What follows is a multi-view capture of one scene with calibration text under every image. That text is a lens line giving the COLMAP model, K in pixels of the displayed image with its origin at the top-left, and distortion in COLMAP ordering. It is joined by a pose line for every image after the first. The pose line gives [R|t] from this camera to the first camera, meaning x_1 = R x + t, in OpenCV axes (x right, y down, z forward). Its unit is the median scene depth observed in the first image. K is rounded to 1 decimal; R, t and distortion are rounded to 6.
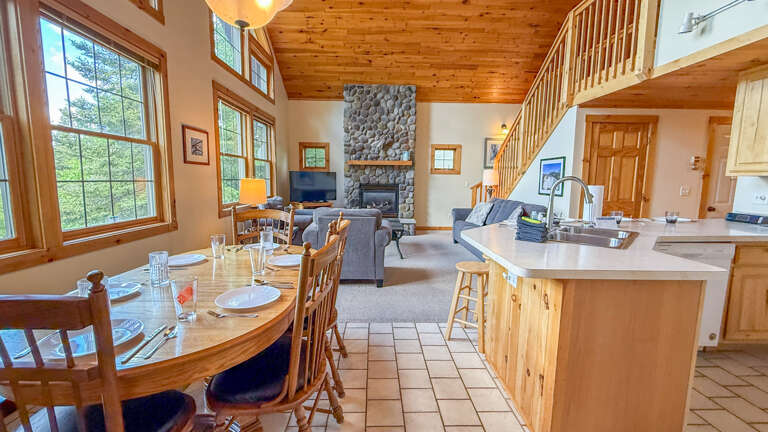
lens RADIAL K [[319.8, 0, 382.5], [0, 319.8, 216.2], [0, 0, 1]] dist [-0.000952, -0.000088]
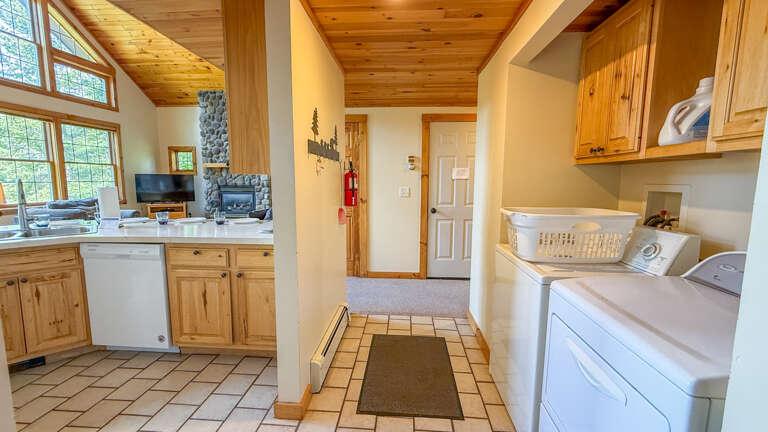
lens RADIAL K [[314.8, 0, 384.0], [0, 314.8, 216.0], [0, 0, 1]] dist [-0.001193, 0.000040]
pose [[0.996113, 0.004748, -0.087954, 0.573821], [-0.005111, 0.999979, -0.003899, -0.000868], [0.087934, 0.004334, 0.996117, 0.027476]]
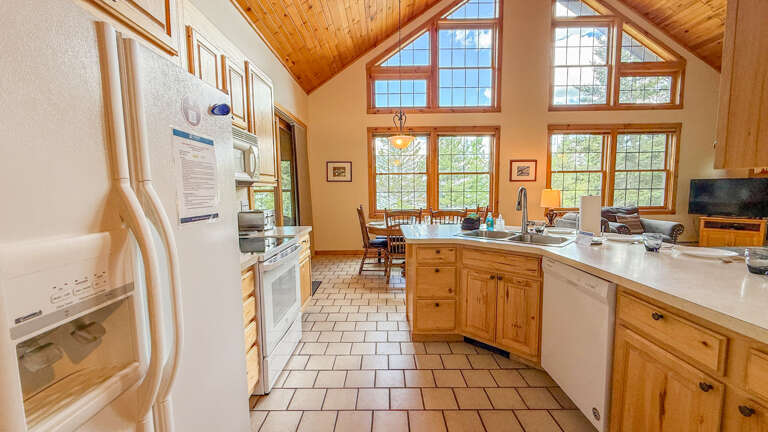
lens RADIAL K [[304.9, 0, 382.8], [0, 304.9, 215.7], [0, 0, 1]] dist [0.000228, 0.000164]
pose [[-0.025441, 0.076340, -0.996757, 0.530758], [-0.105420, 0.991316, 0.078614, -0.016239], [0.994102, 0.107078, -0.017172, 0.160998]]
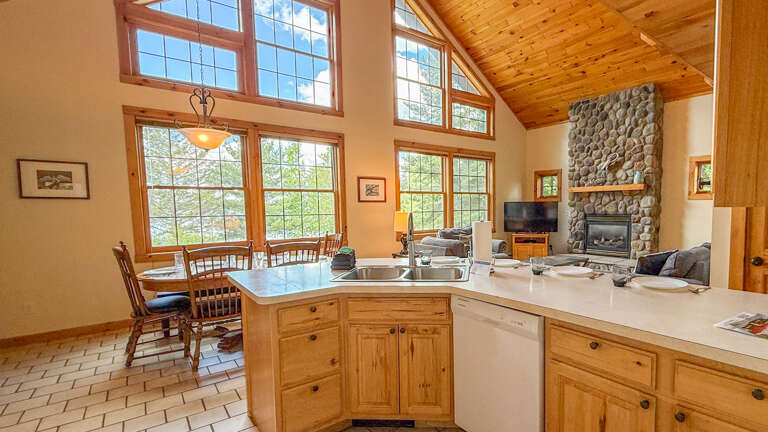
lens RADIAL K [[364.7, 0, 457.5], [0, 364.7, 232.7], [0, 0, 1]] dist [0.001849, -0.000330]
pose [[0.642006, 0.038643, -0.765725, 0.470432], [-0.071805, 0.997370, -0.009870, -0.018555], [0.763330, 0.061319, 0.643092, 0.124866]]
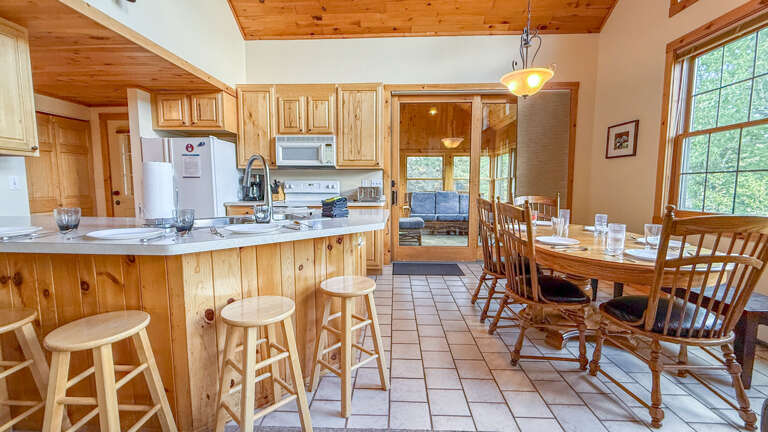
lens RADIAL K [[314.8, 0, 384.0], [0, 314.8, 216.0], [0, 0, 1]] dist [-0.001193, 0.000040]
pose [[-0.997777, -0.019682, 0.063670, 0.059886], [-0.005467, 0.976349, 0.216131, -0.045581], [-0.066418, 0.215302, -0.974286, 0.558777]]
